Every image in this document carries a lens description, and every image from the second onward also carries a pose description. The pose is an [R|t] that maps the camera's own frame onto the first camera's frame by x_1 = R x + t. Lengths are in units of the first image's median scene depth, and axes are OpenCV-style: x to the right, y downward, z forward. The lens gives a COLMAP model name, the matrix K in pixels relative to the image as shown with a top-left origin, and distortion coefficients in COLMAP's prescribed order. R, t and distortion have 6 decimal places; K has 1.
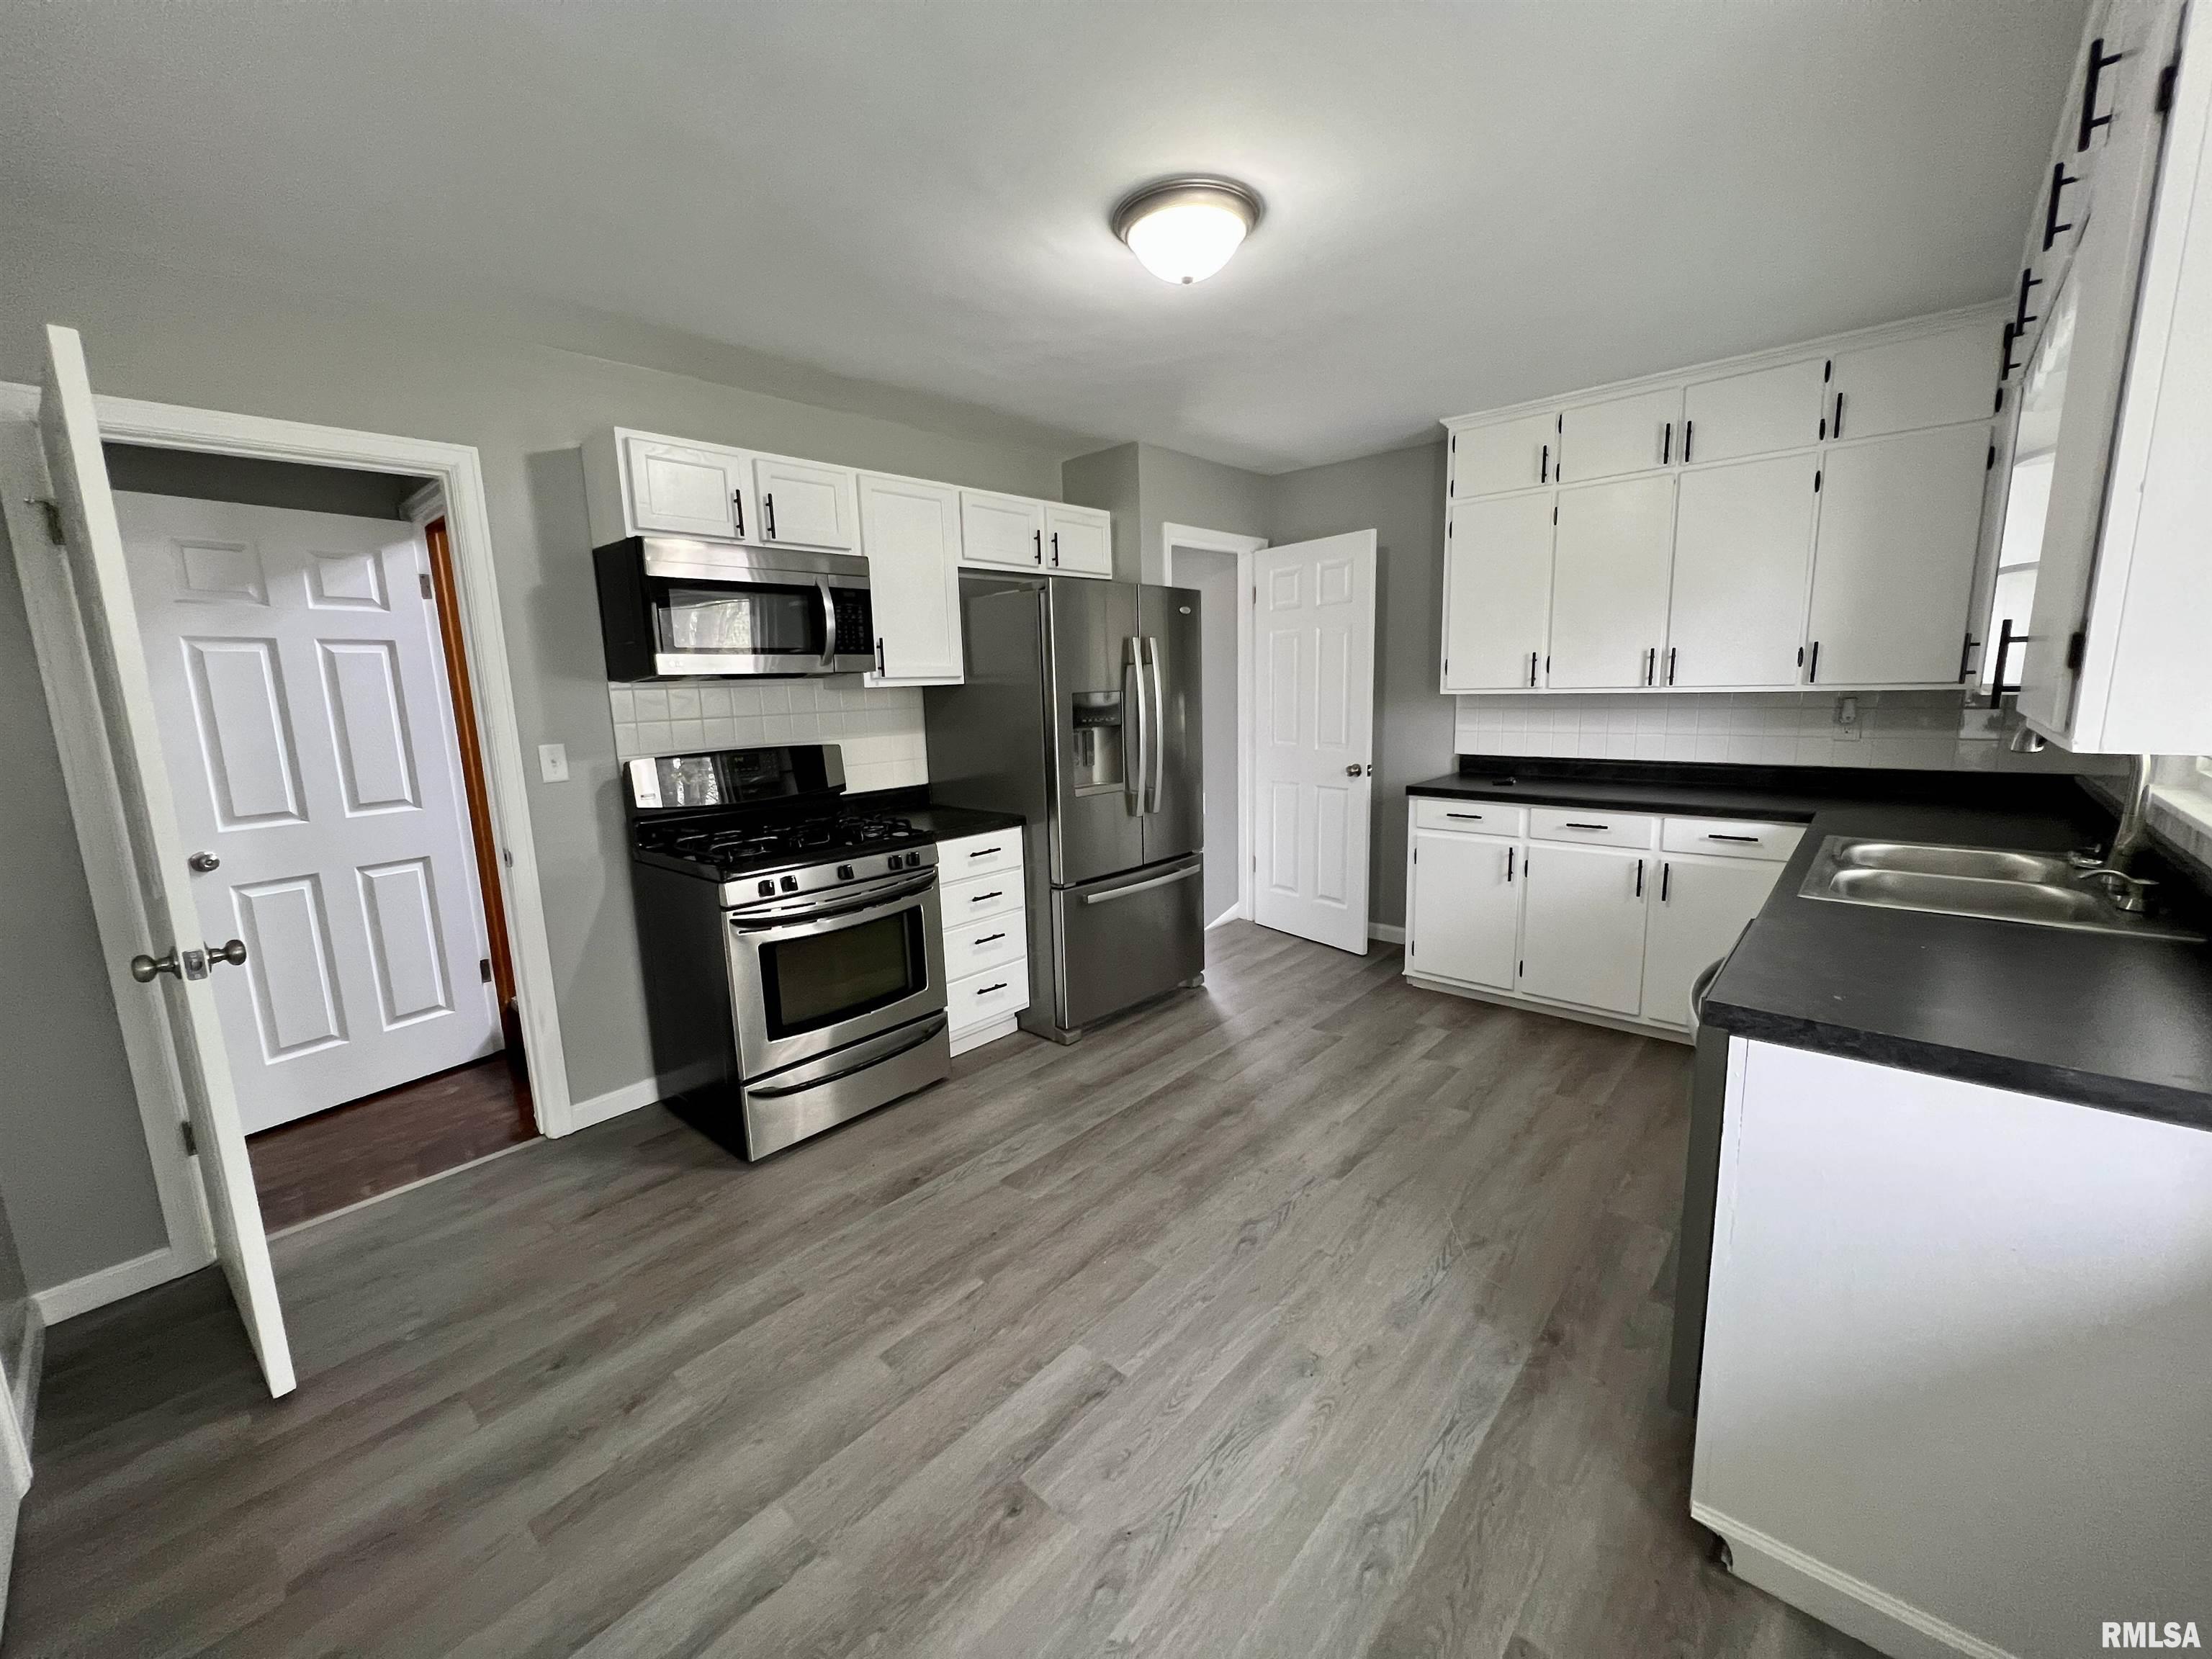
lens RADIAL K [[881.6, 0, 1106.0], [0, 881.6, 829.5], [0, 0, 1]] dist [-0.002195, -0.000107]
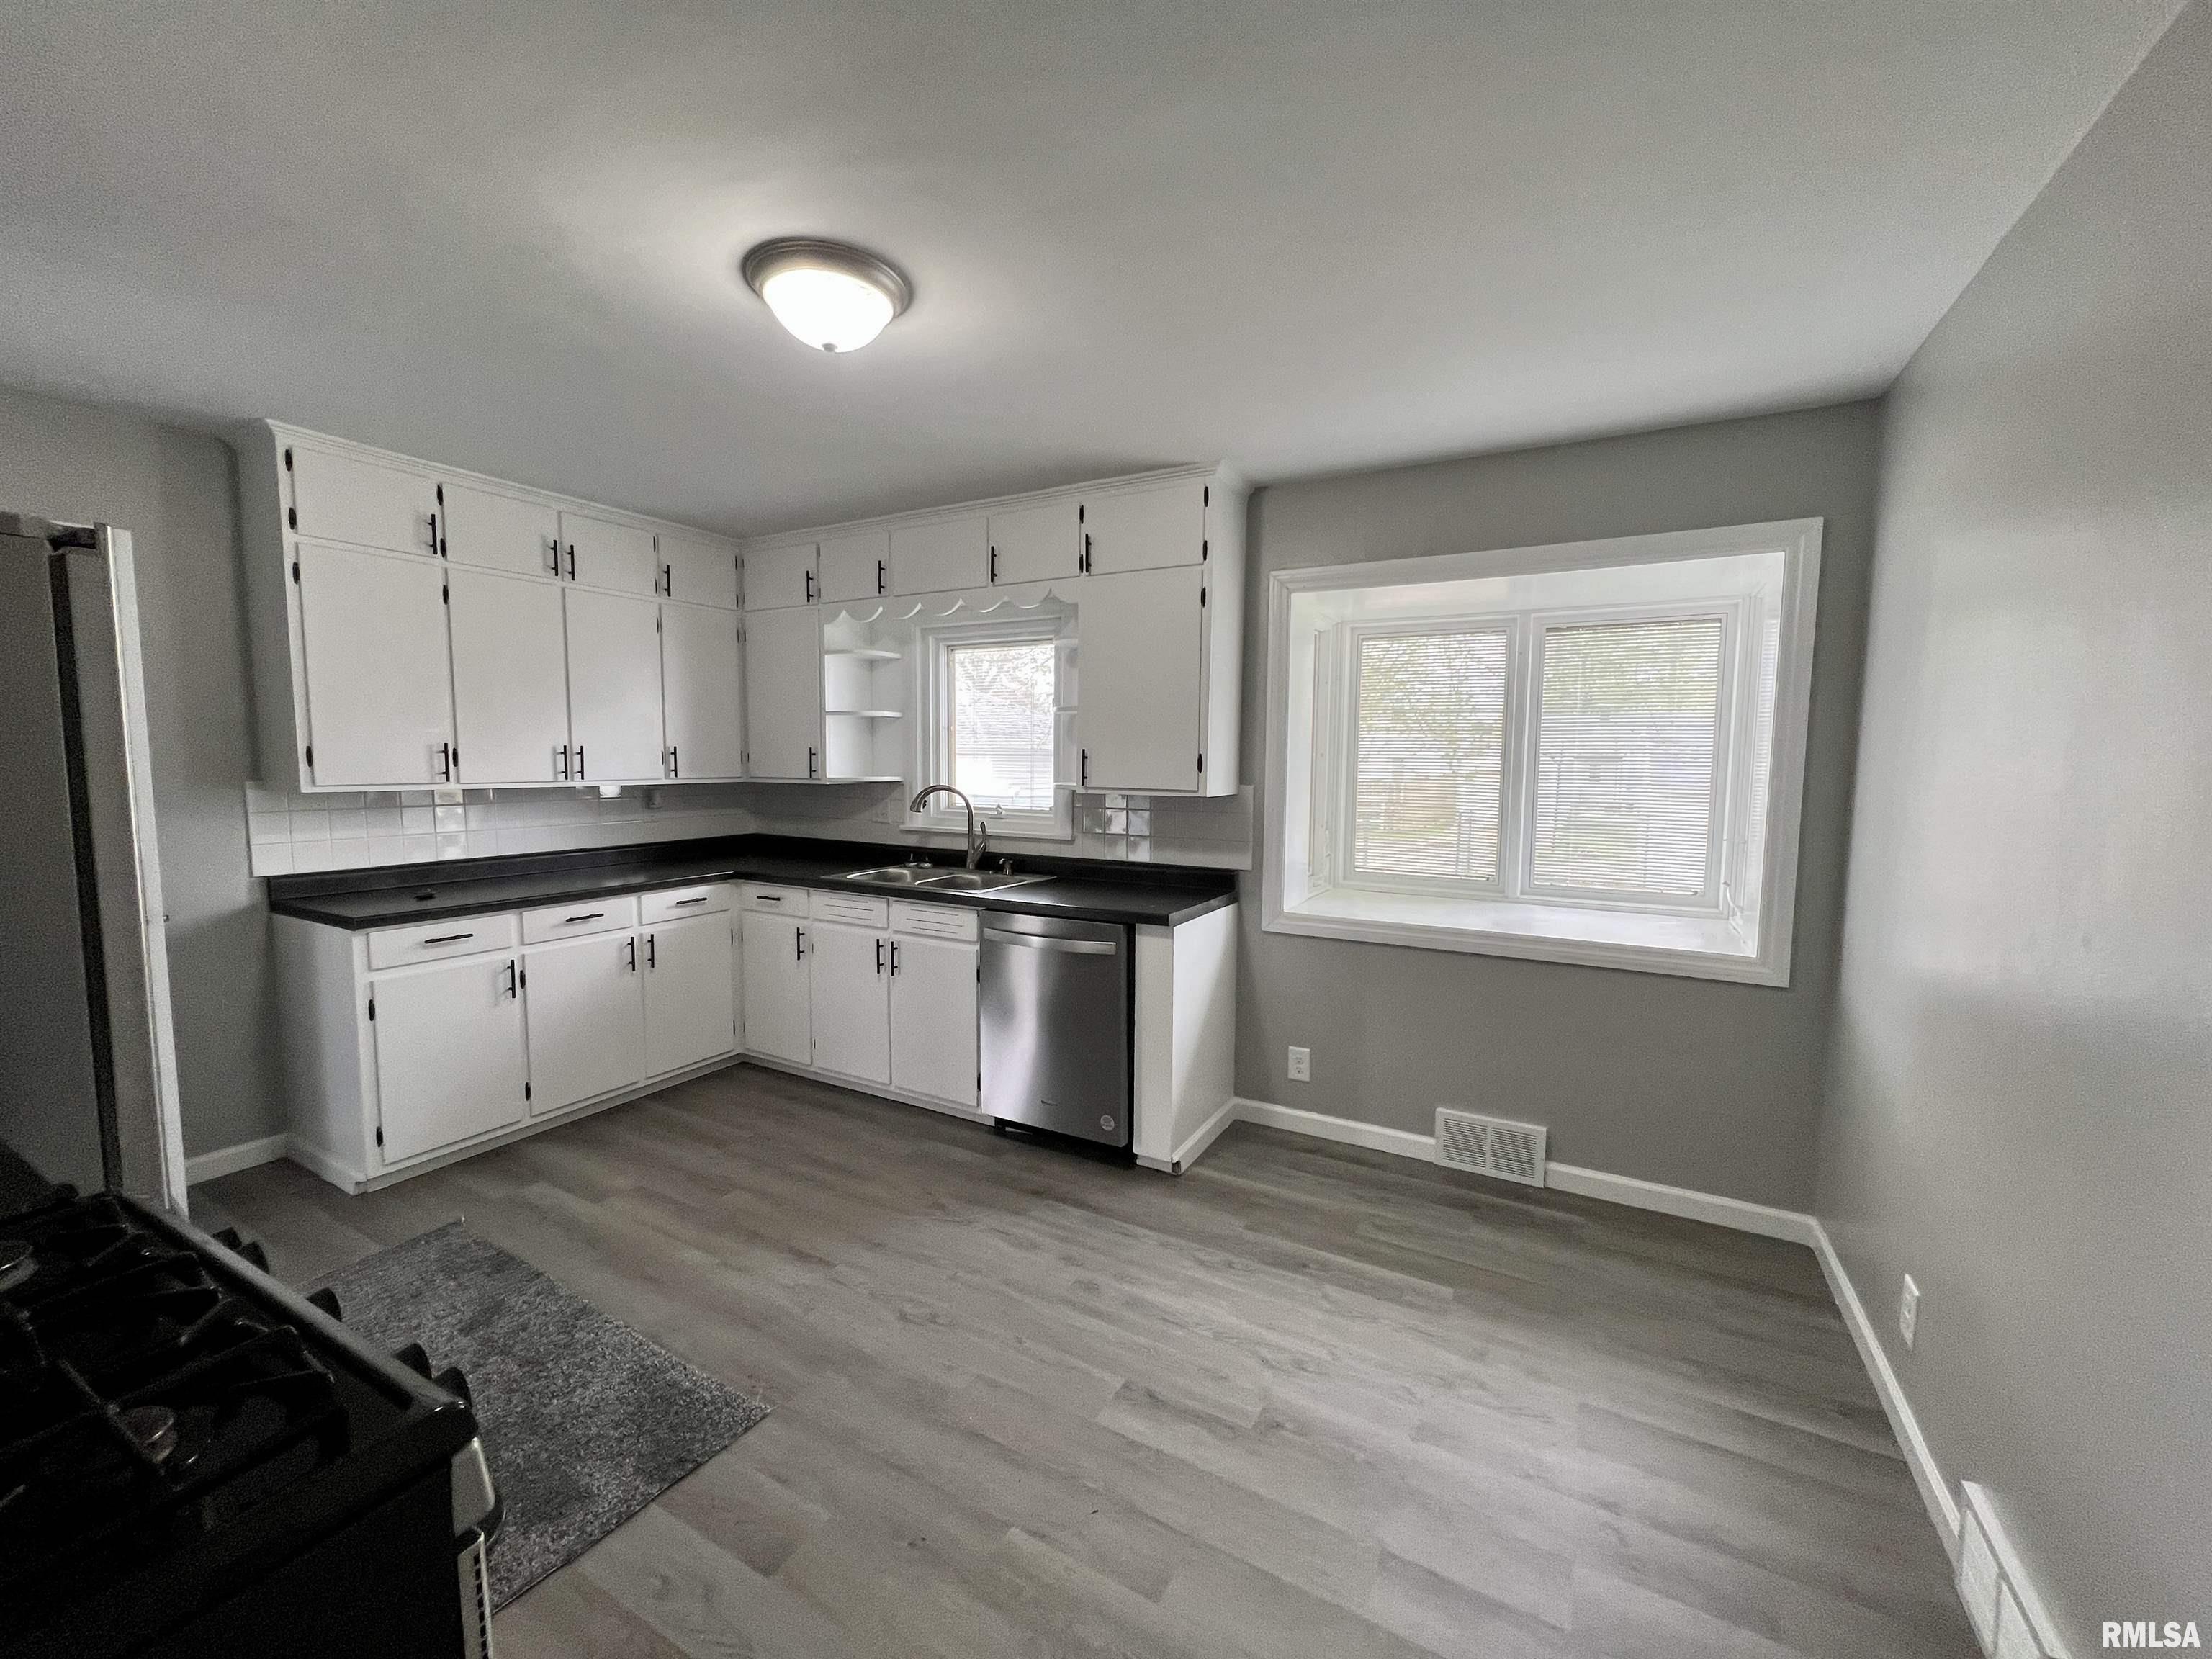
lens RADIAL K [[881.6, 0, 1106.0], [0, 881.6, 829.5], [0, 0, 1]] dist [-0.002195, -0.000107]
pose [[-0.221700, -0.052746, 0.973687, -0.716916], [0.162900, 0.982500, 0.090314, -0.122977], [-0.961412, 0.178637, -0.209228, 0.789159]]
